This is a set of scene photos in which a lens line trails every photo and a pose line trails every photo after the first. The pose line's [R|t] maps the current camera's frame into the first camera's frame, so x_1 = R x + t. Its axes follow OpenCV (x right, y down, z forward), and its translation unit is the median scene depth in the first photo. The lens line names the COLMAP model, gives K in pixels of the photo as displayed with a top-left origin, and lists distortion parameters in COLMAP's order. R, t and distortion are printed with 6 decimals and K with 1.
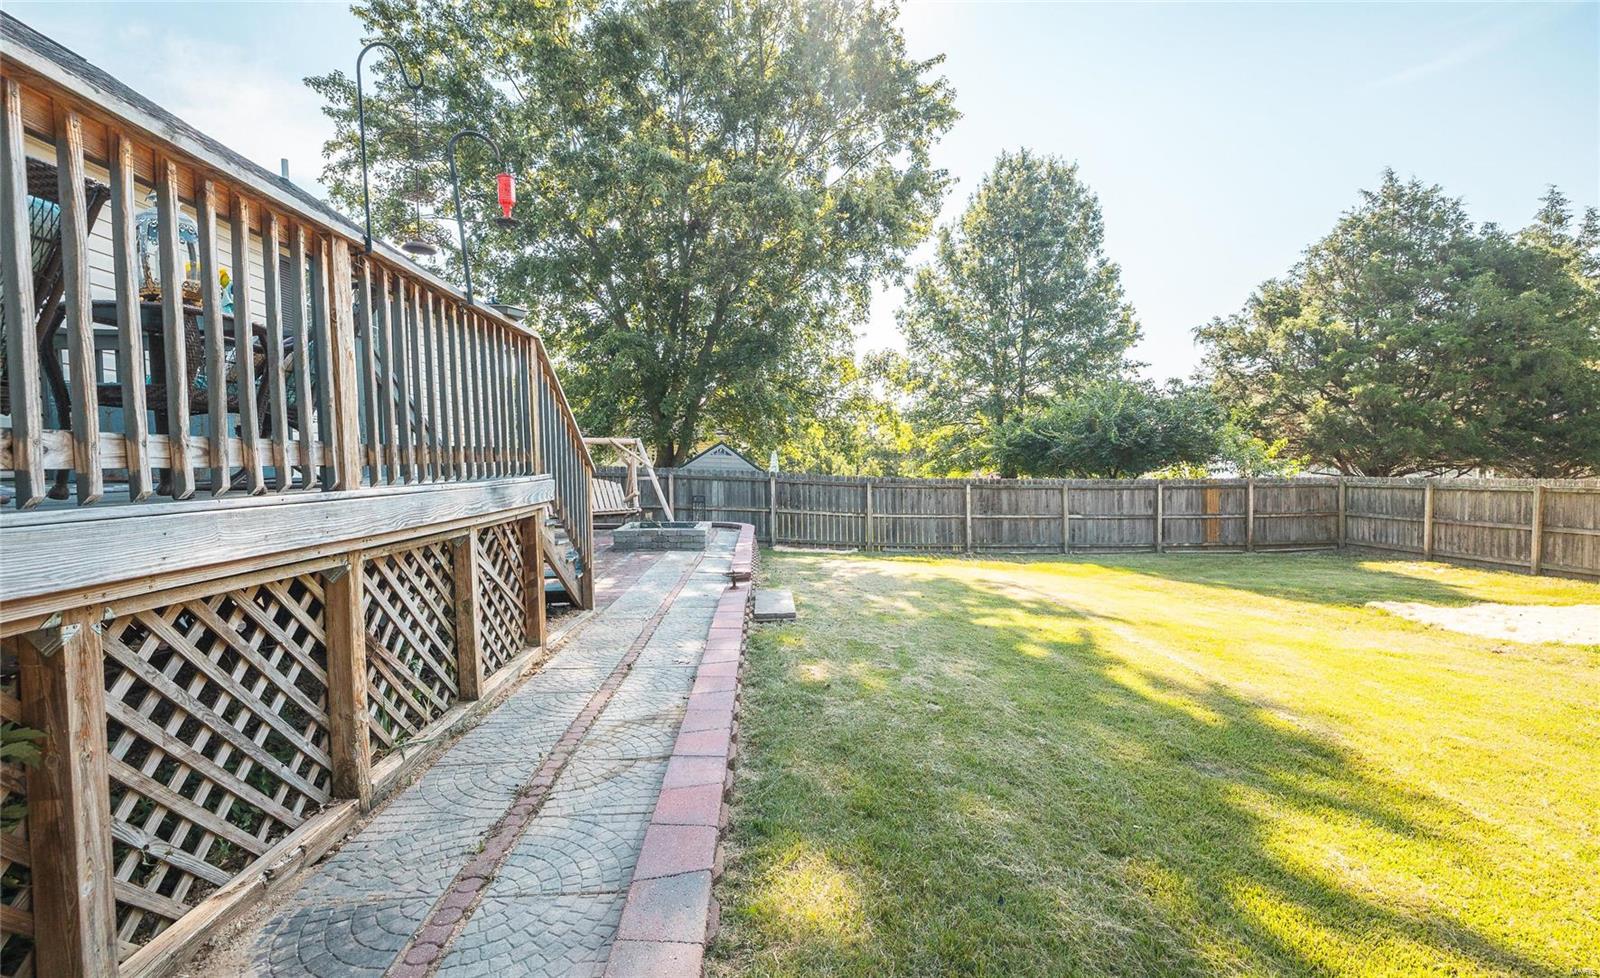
lens RADIAL K [[683.2, 0, 806.2], [0, 683.2, 481.8], [0, 0, 1]] dist [-0.000781, 0.000002]
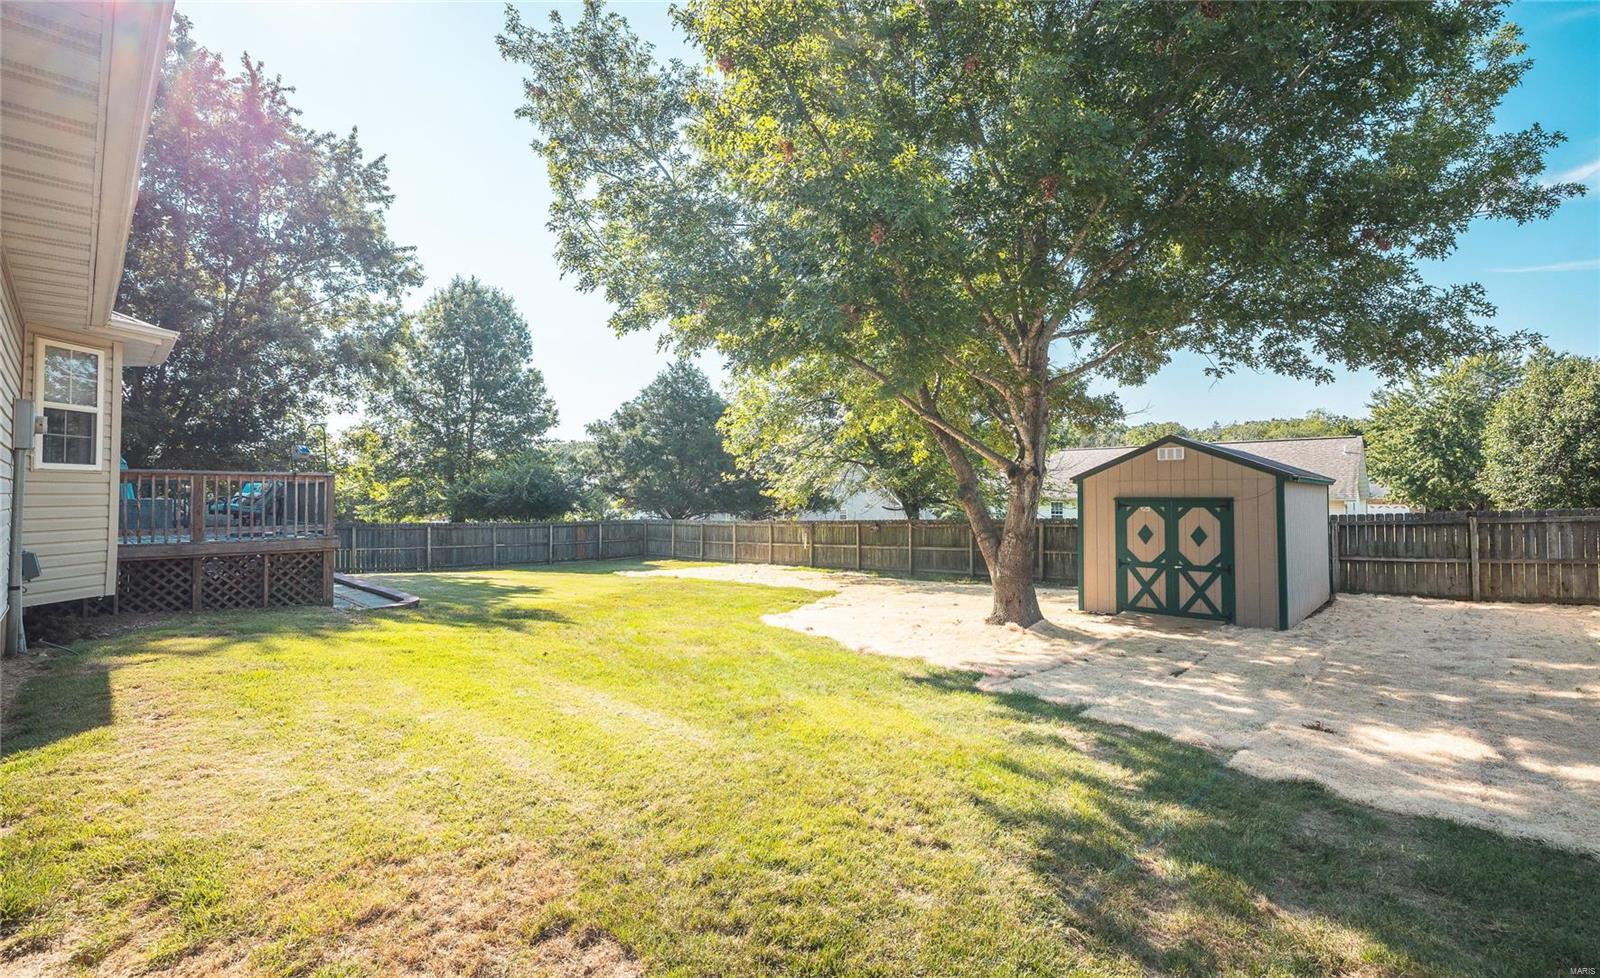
lens RADIAL K [[683.2, 0, 806.2], [0, 683.2, 481.8], [0, 0, 1]] dist [-0.000781, 0.000002]
pose [[0.727514, 0.027387, 0.685546, -0.175638], [0.013136, 0.998464, -0.053827, -0.002724], [-0.685967, 0.048165, 0.726036, -0.613445]]
